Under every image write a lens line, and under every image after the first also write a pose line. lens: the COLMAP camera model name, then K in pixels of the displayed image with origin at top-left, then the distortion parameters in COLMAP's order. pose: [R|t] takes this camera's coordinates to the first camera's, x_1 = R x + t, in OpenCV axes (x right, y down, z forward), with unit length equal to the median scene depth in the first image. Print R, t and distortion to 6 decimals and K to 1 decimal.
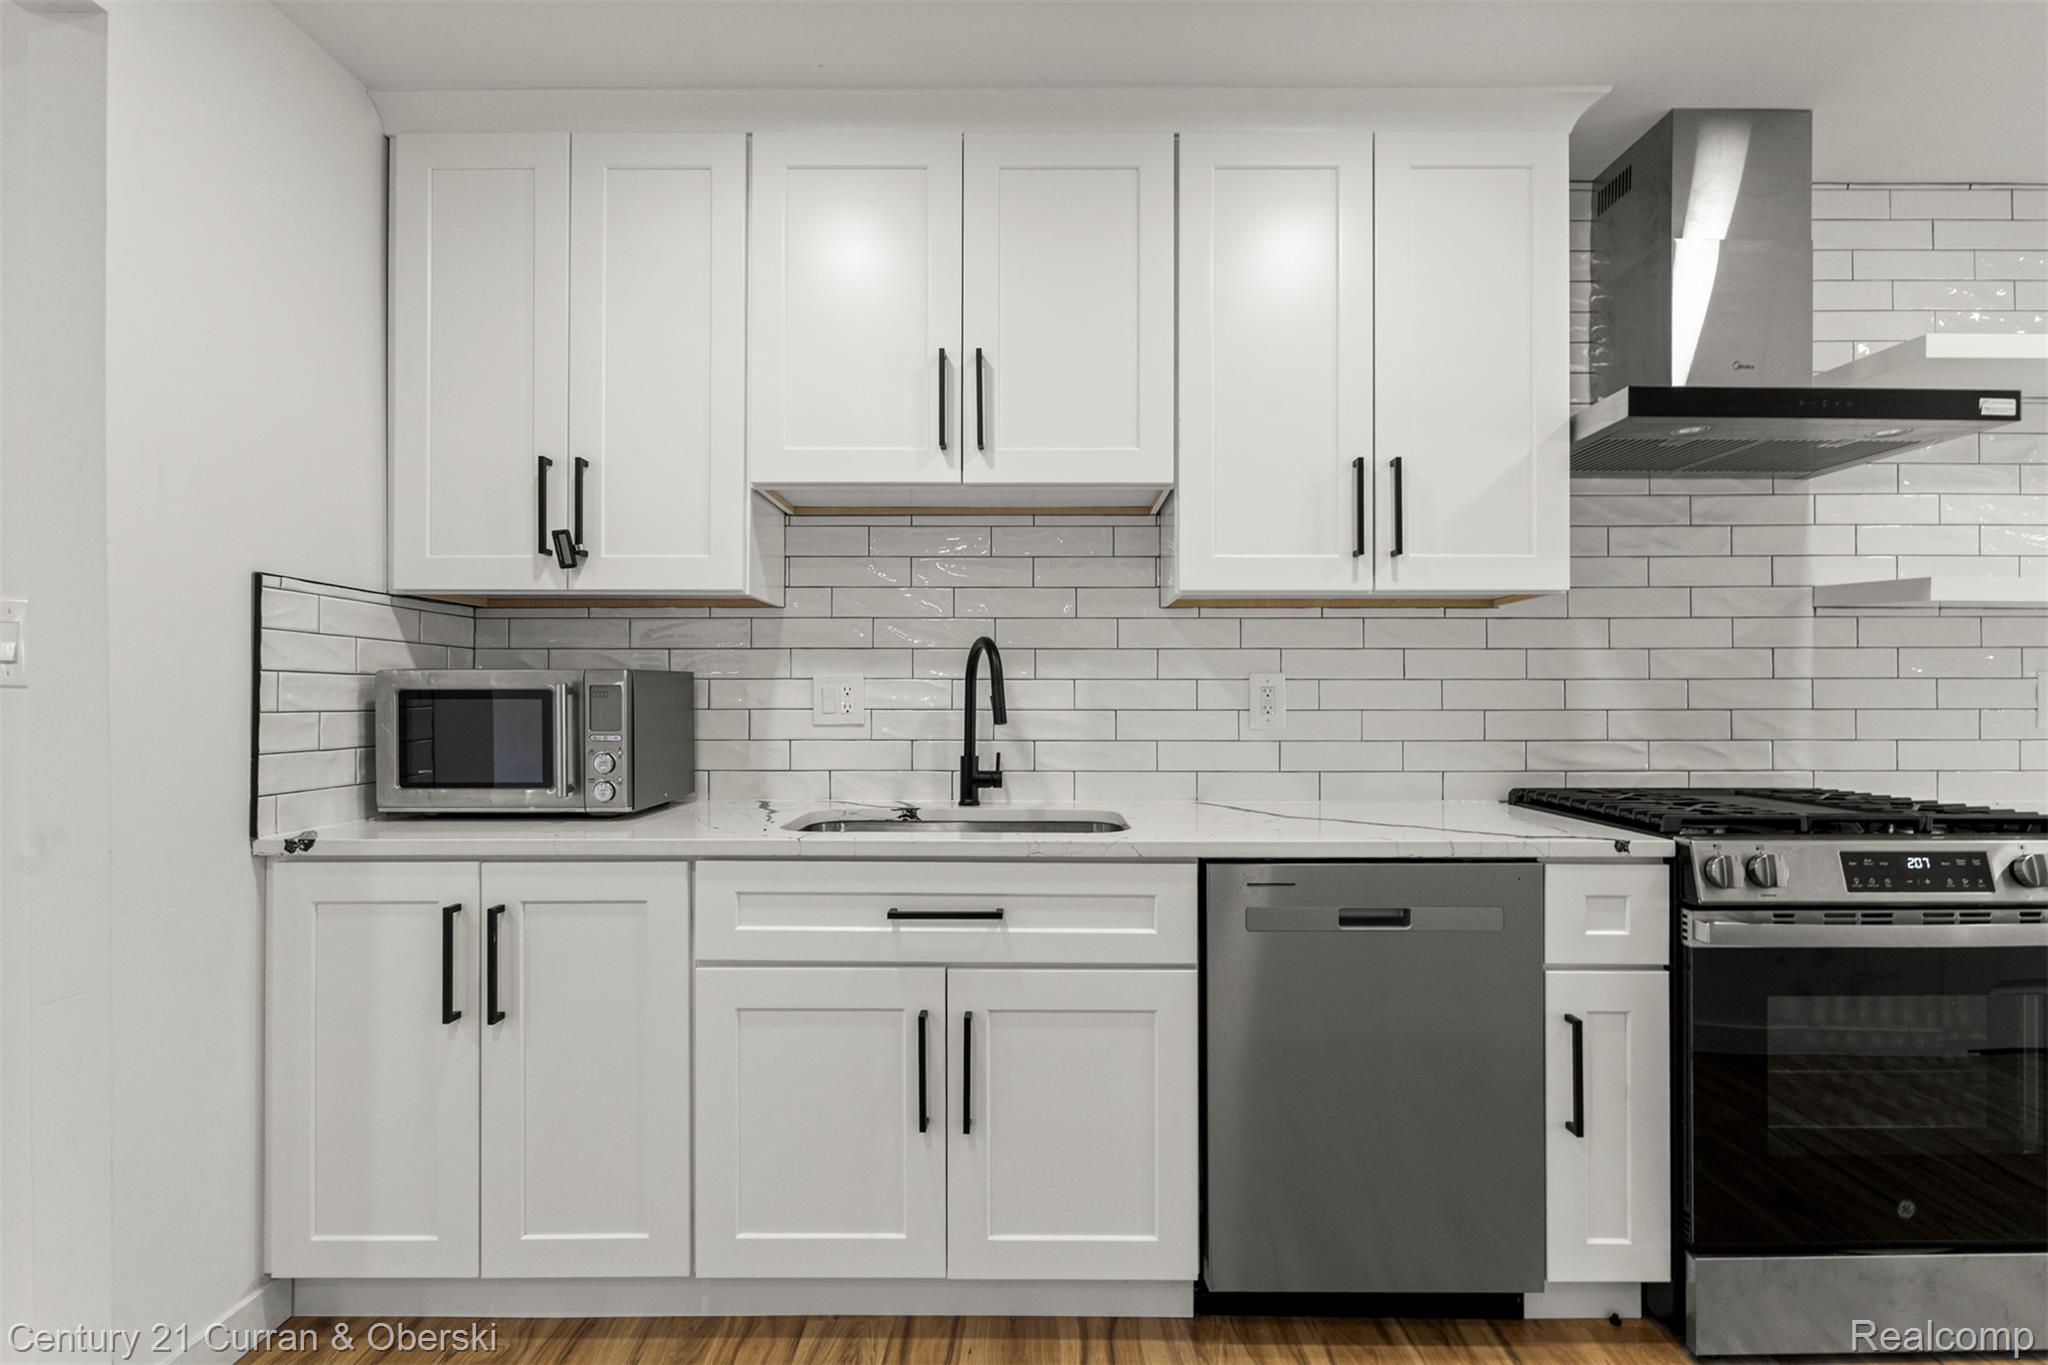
lens RADIAL K [[942.2, 0, 1034.6], [0, 942.2, 693.4], [0, 0, 1]] dist [-0.001986, -0.000061]
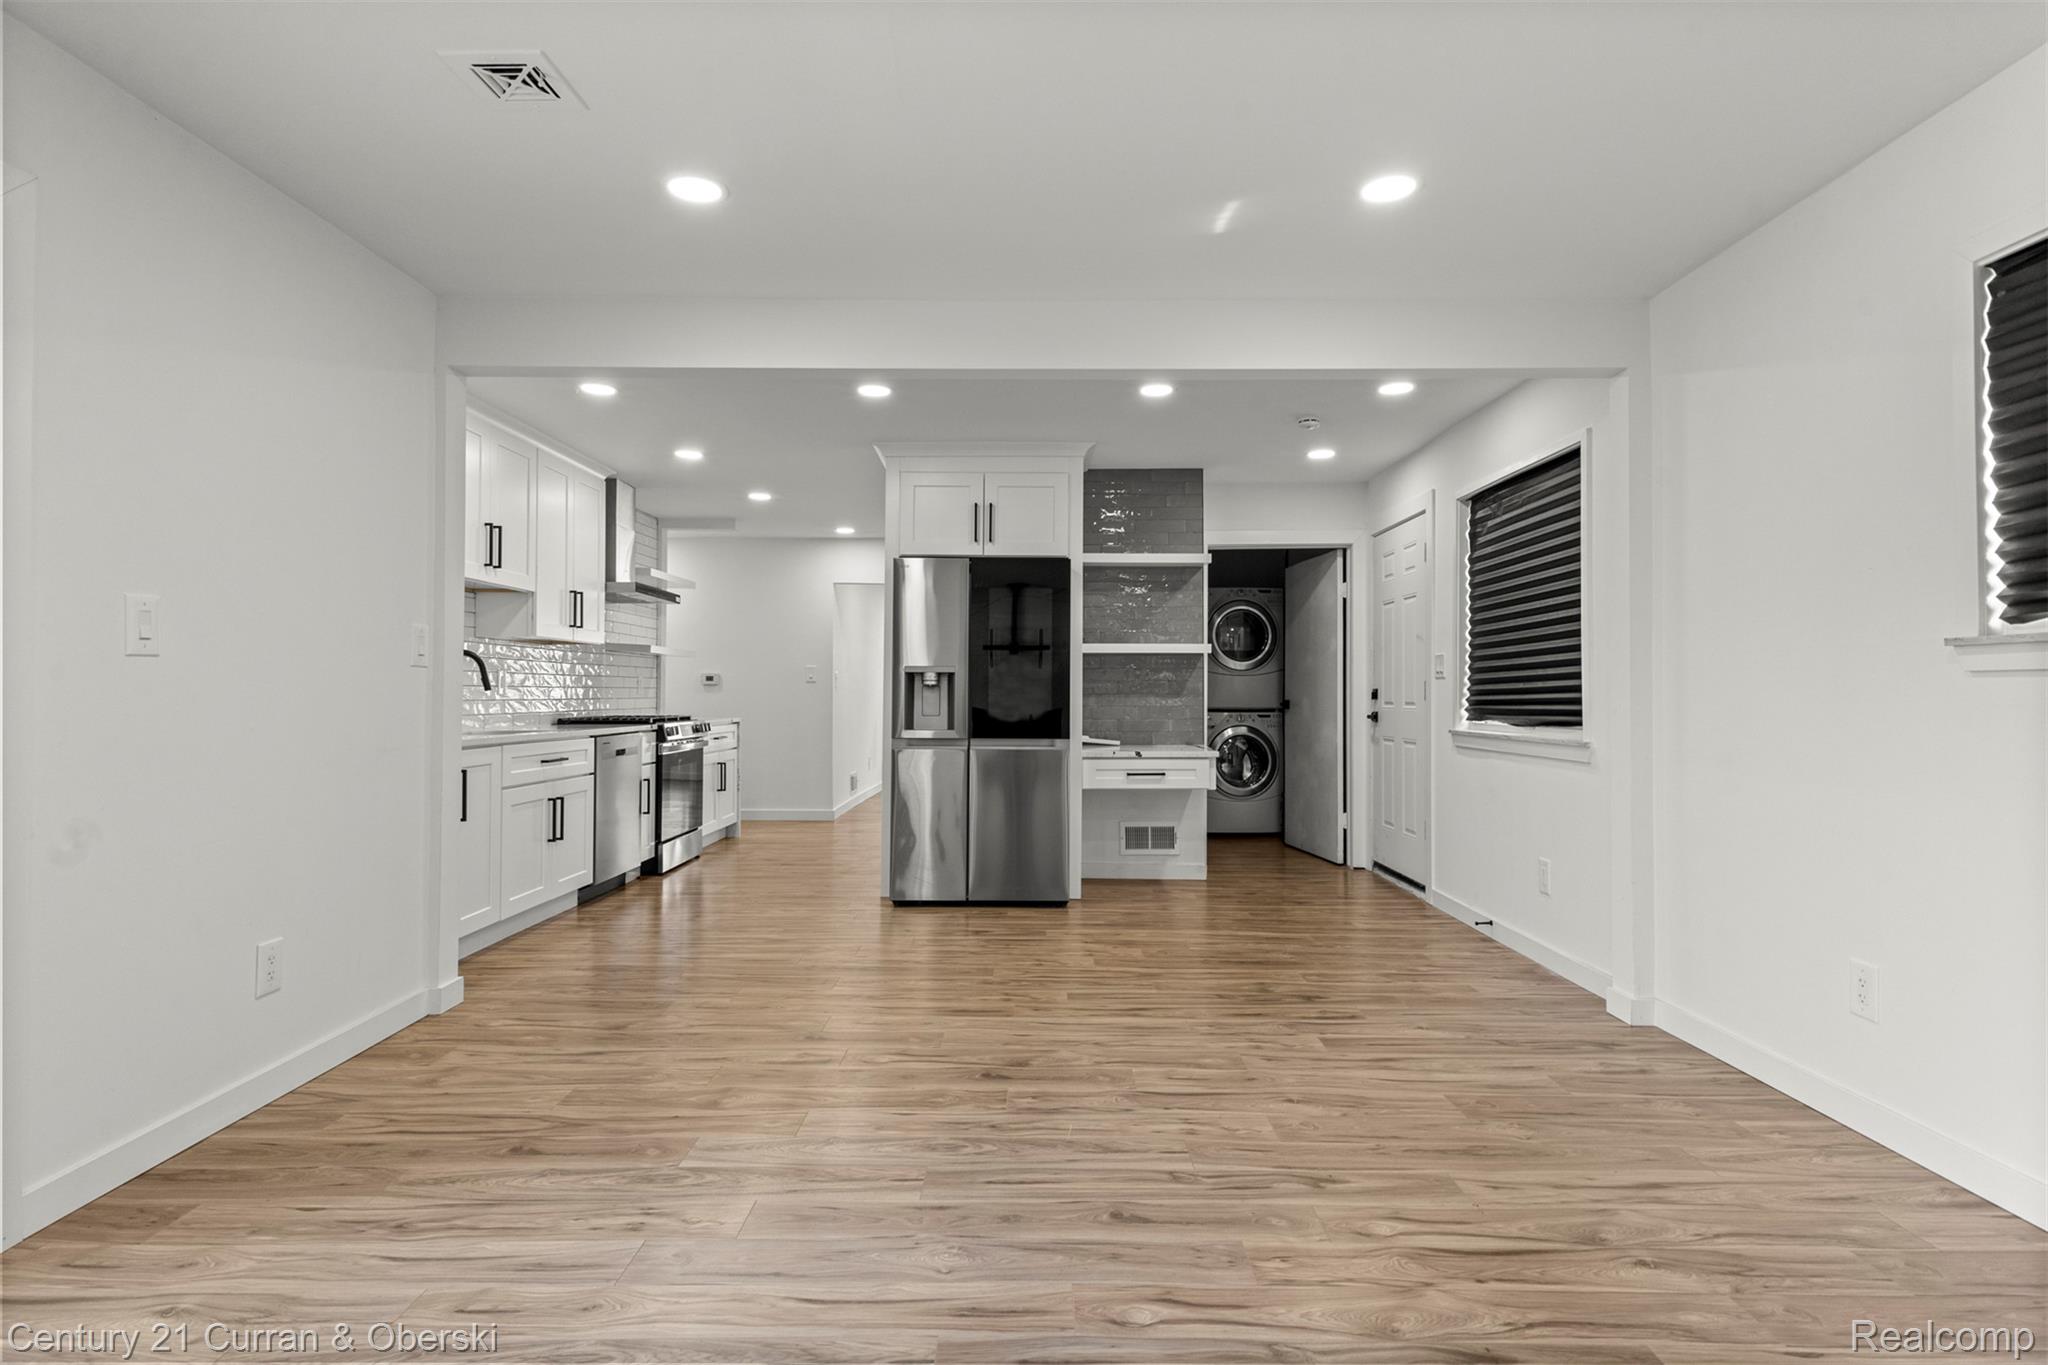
lens RADIAL K [[1030.4, 0, 1026.1], [0, 1030.4, 673.6], [0, 0, 1]] dist [0.019313, -0.000148]
pose [[0.007929, 0.020106, 0.999766, -2.788471], [-0.005937, 0.999781, -0.020059, 0.037733], [-0.999951, -0.005776, 0.008047, -0.322930]]
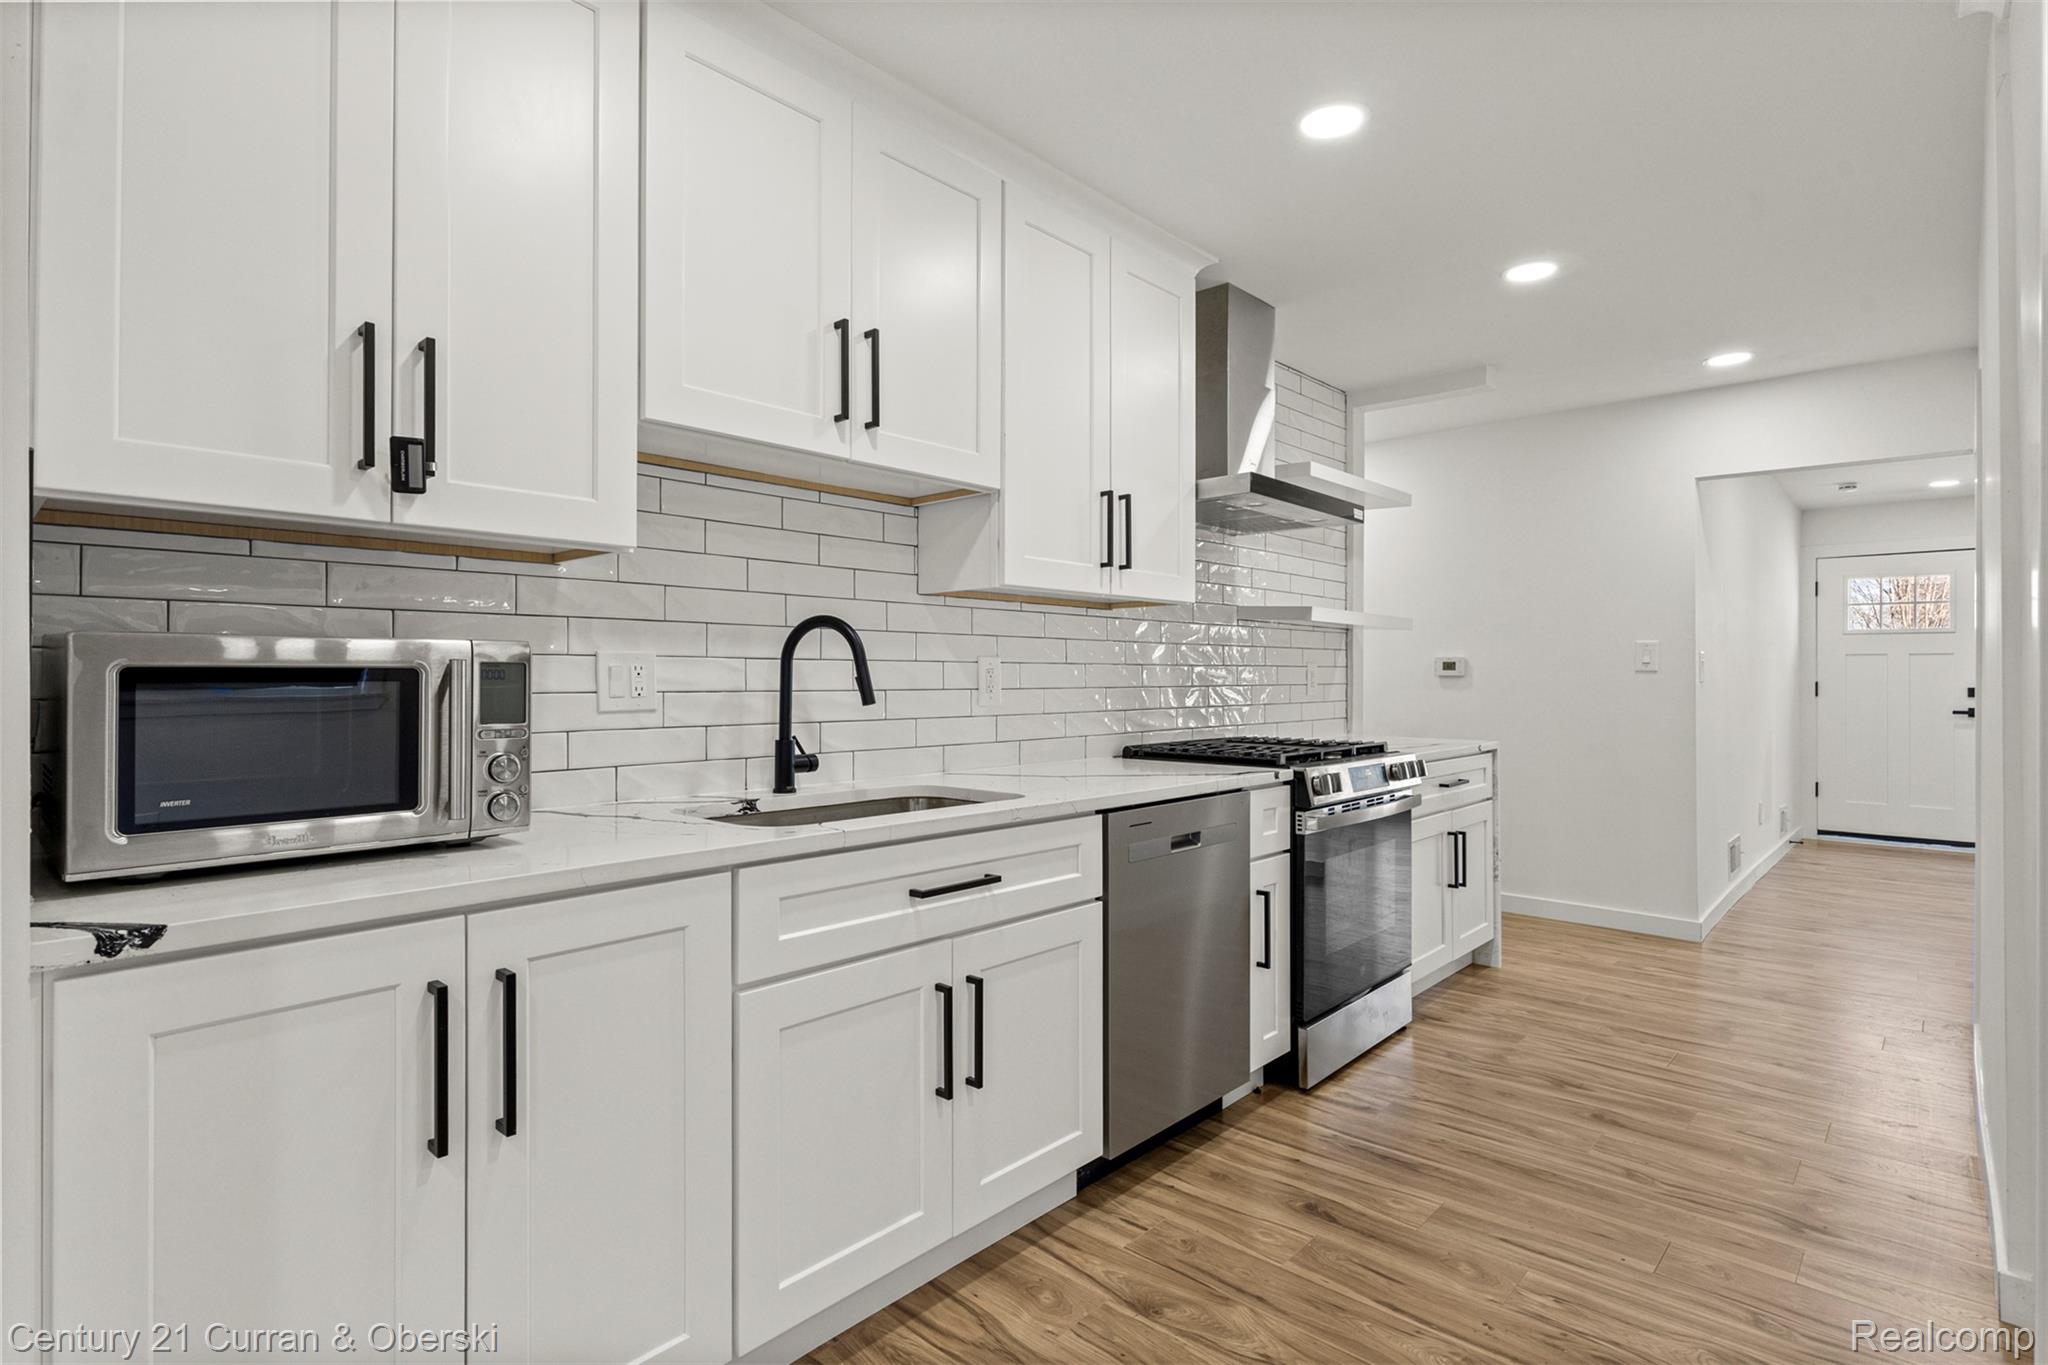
lens RADIAL K [[1015.6, 0, 1026.0], [0, 1015.6, 670.1], [0, 0, 1]] dist [0.013637, -0.000258]
pose [[0.673340, 0.005377, 0.739314, -0.818187], [-0.005218, 0.999983, -0.002520, -0.003036], [-0.739315, -0.002161, 0.673357, 0.169522]]
